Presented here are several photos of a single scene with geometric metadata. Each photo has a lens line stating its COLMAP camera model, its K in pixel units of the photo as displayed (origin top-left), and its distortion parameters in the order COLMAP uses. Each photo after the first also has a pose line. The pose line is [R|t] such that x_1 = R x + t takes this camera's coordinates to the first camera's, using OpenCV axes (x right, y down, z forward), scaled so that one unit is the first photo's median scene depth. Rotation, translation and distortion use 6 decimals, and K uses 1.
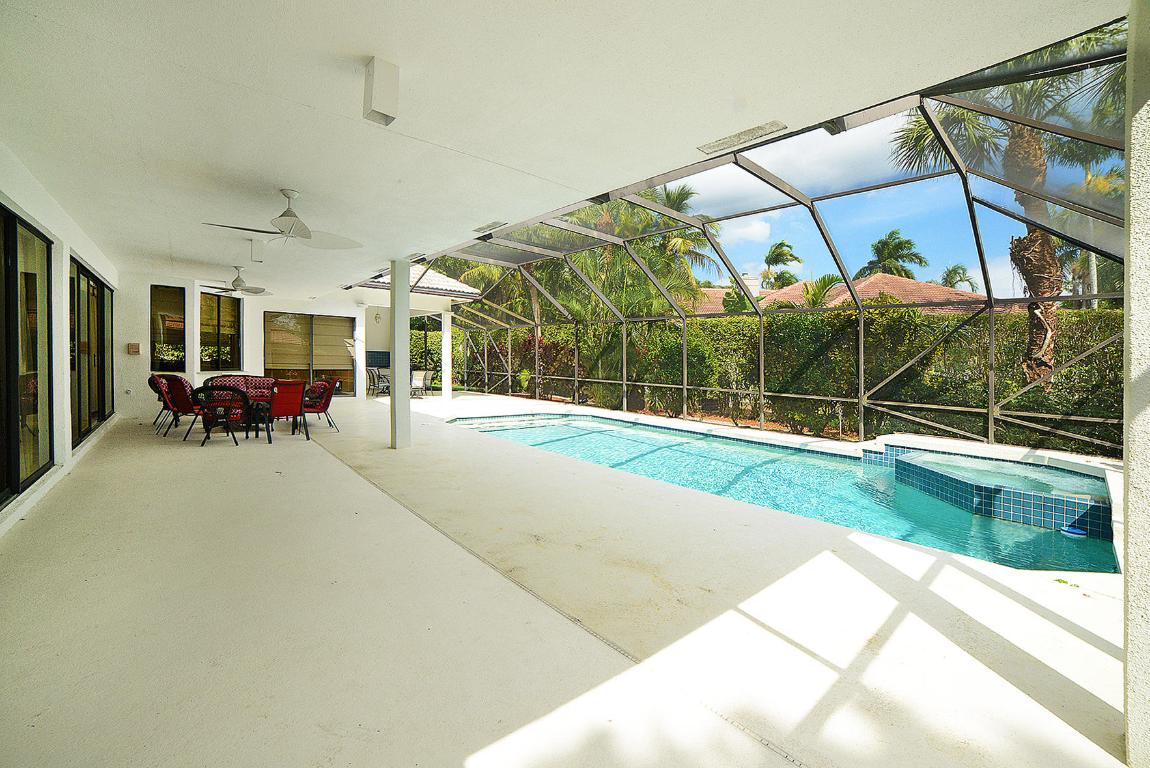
lens RADIAL K [[447.8, 0, 574.8], [0, 447.8, 346.8], [0, 0, 1]] dist [-0.000208, 0.000004]
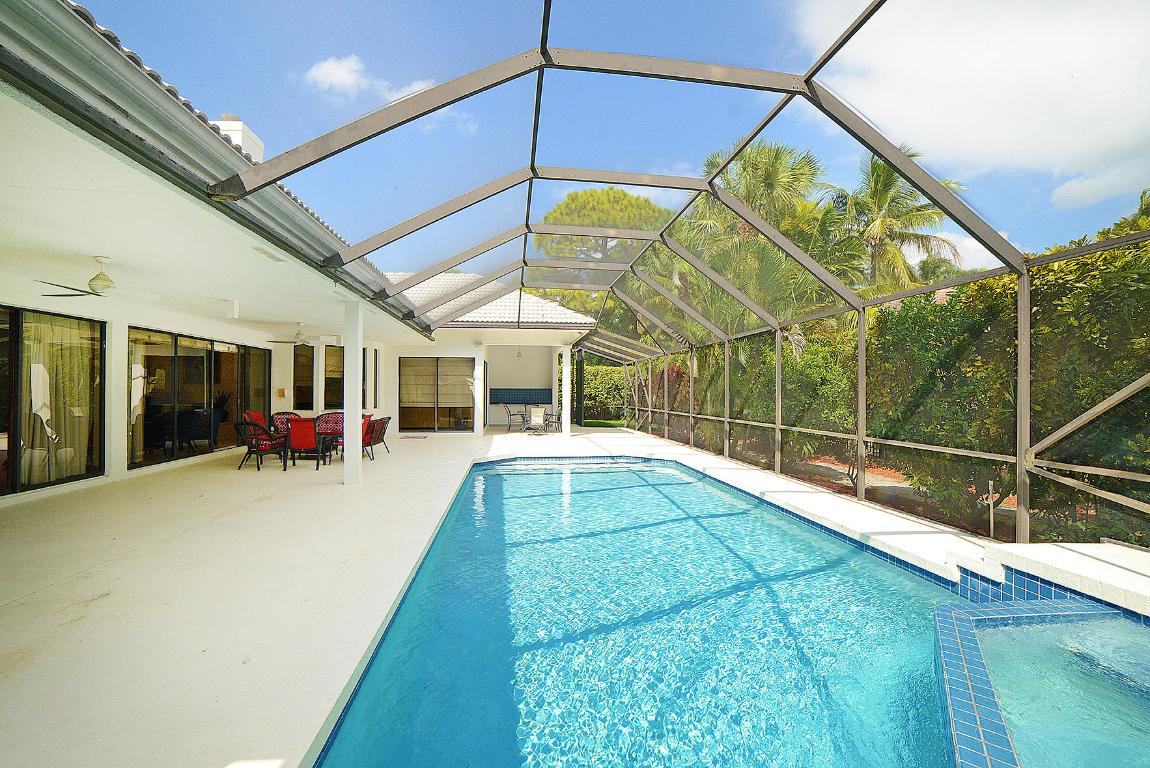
lens RADIAL K [[470.5, 0, 578.0], [0, 470.5, 355.4], [0, 0, 1]] dist [-0.000373, 0.000175]
pose [[0.834347, -0.070015, -0.546775, 0.474238], [0.039823, 0.996965, -0.066895, 0.020259], [0.549799, 0.034039, 0.834603, 0.288182]]
